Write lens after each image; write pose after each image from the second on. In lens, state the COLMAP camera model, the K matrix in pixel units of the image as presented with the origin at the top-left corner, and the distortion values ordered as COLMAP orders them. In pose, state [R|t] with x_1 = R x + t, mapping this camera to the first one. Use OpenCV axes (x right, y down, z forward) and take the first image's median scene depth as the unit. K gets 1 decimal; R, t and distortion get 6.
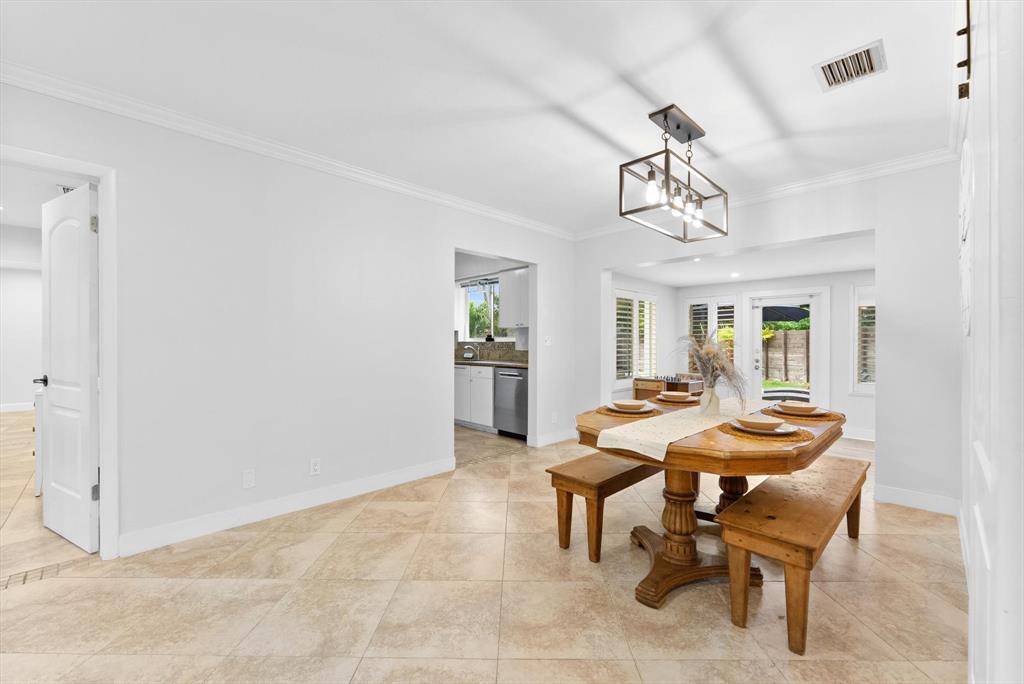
lens RADIAL K [[412.7, 0, 512.6], [0, 412.7, 345.5], [0, 0, 1]] dist [-0.001851, -0.000197]
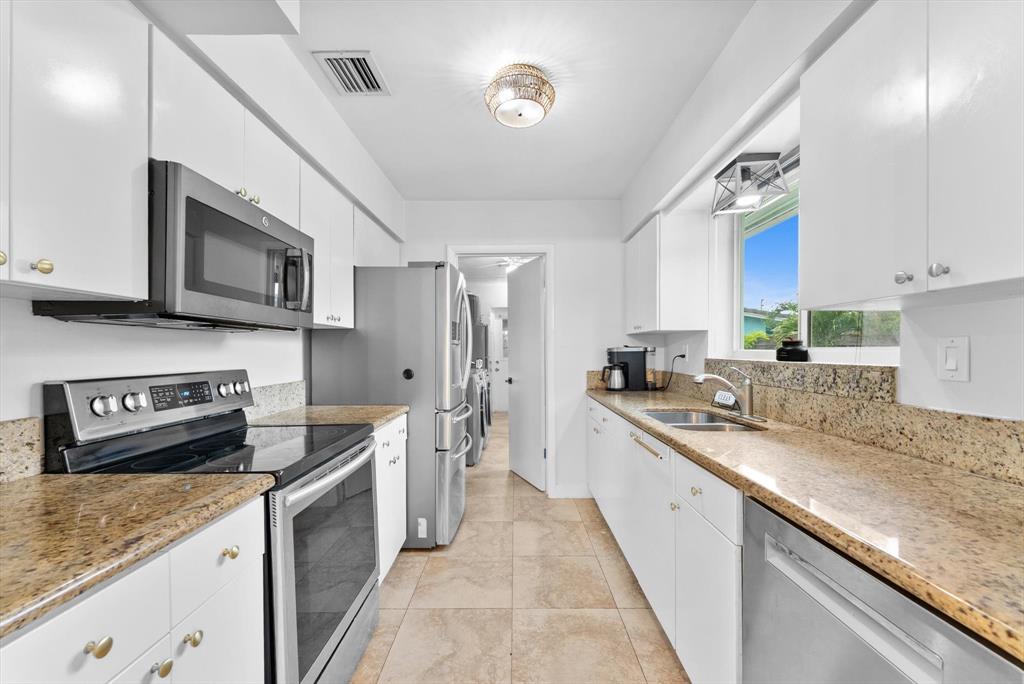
lens RADIAL K [[412.7, 0, 512.6], [0, 412.7, 350.7], [0, 0, 1]] dist [-0.000669, -0.000240]
pose [[0.709917, -0.001289, -0.704284, 0.015159], [-0.002557, 0.999987, -0.004408, -0.016902], [0.704281, 0.004930, 0.709904, 0.689738]]
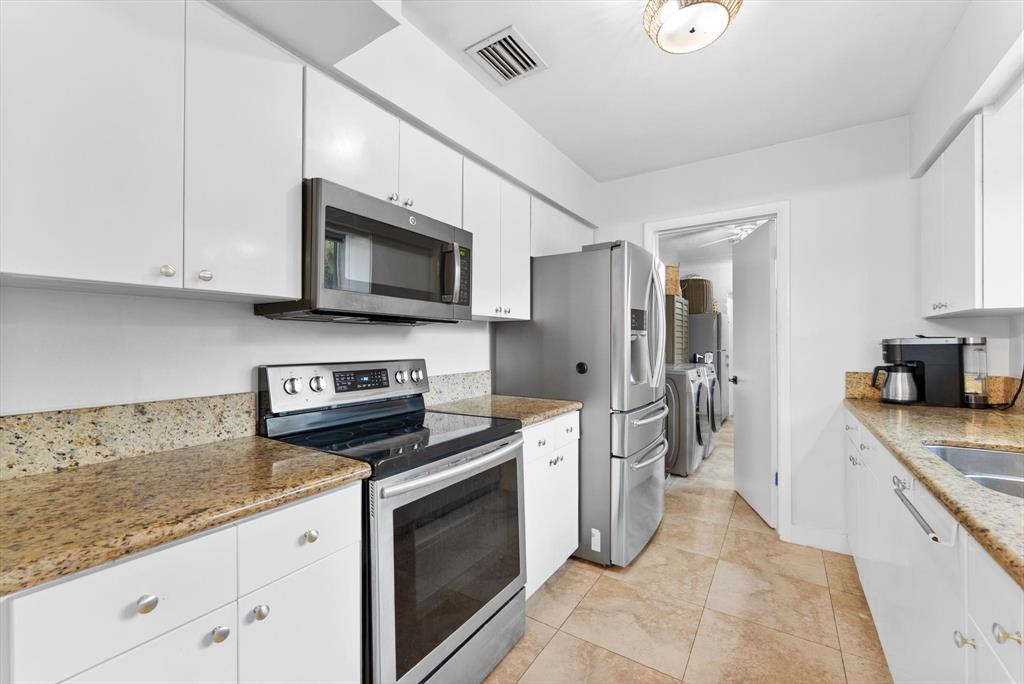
lens RADIAL K [[410.7, 0, 515.5], [0, 410.7, 340.4], [0, 0, 1]] dist [-0.000506, -0.000023]
pose [[0.216048, -0.005652, -0.976366, 0.005174], [-0.006324, 0.999954, -0.007188, -0.017302], [0.976362, 0.007727, 0.216003, 0.772242]]
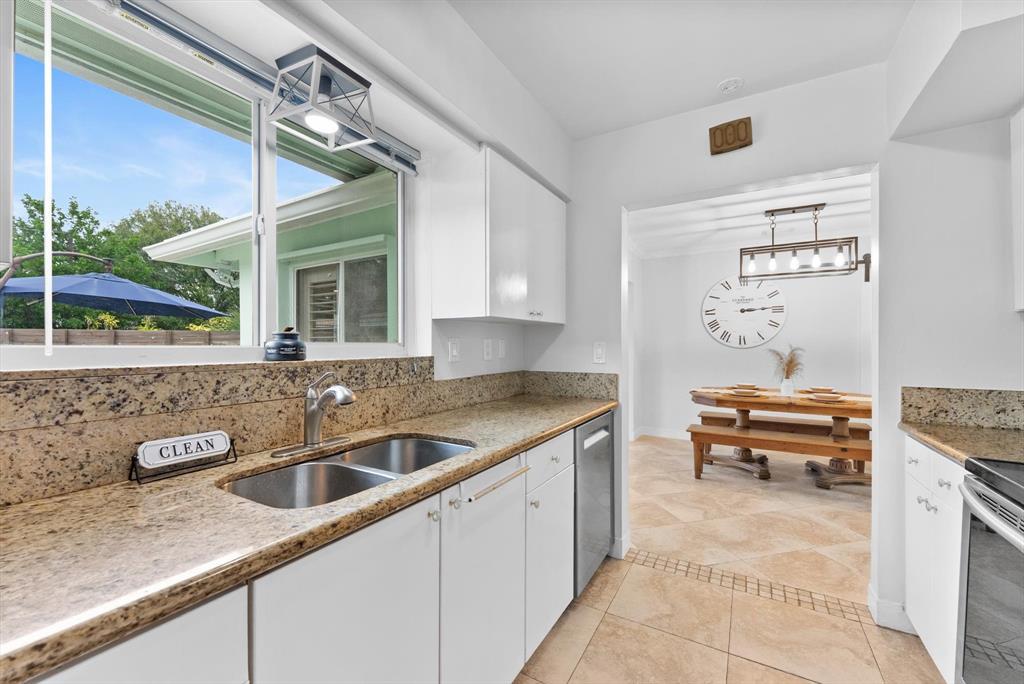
lens RADIAL K [[412.7, 0, 512.6], [0, 412.7, 345.5], [0, 0, 1]] dist [-0.001851, -0.000197]
pose [[-0.267767, -0.003022, 0.963479, -0.337099], [0.007300, 0.999960, 0.005166, -0.019643], [-0.963456, 0.008417, -0.267734, 1.027185]]
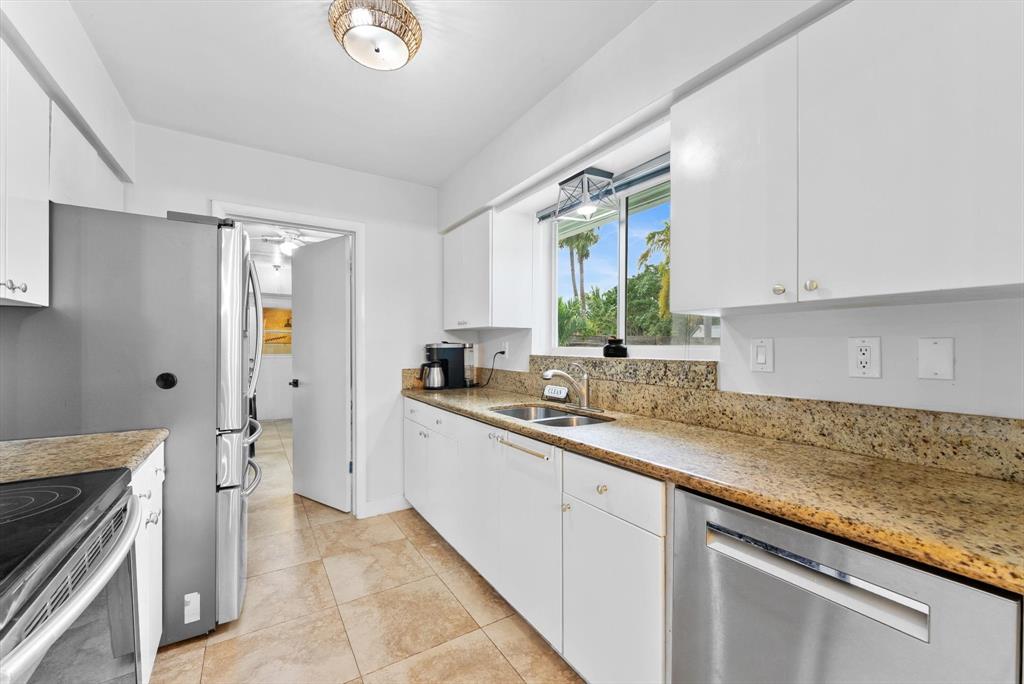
lens RADIAL K [[412.7, 0, 512.6], [0, 412.7, 345.5], [0, 0, 1]] dist [-0.001851, -0.000197]
pose [[0.978290, 0.003463, -0.207213, -0.074839], [-0.005580, 0.999938, -0.009636, -0.016995], [0.207167, 0.010583, 0.978248, 0.690557]]
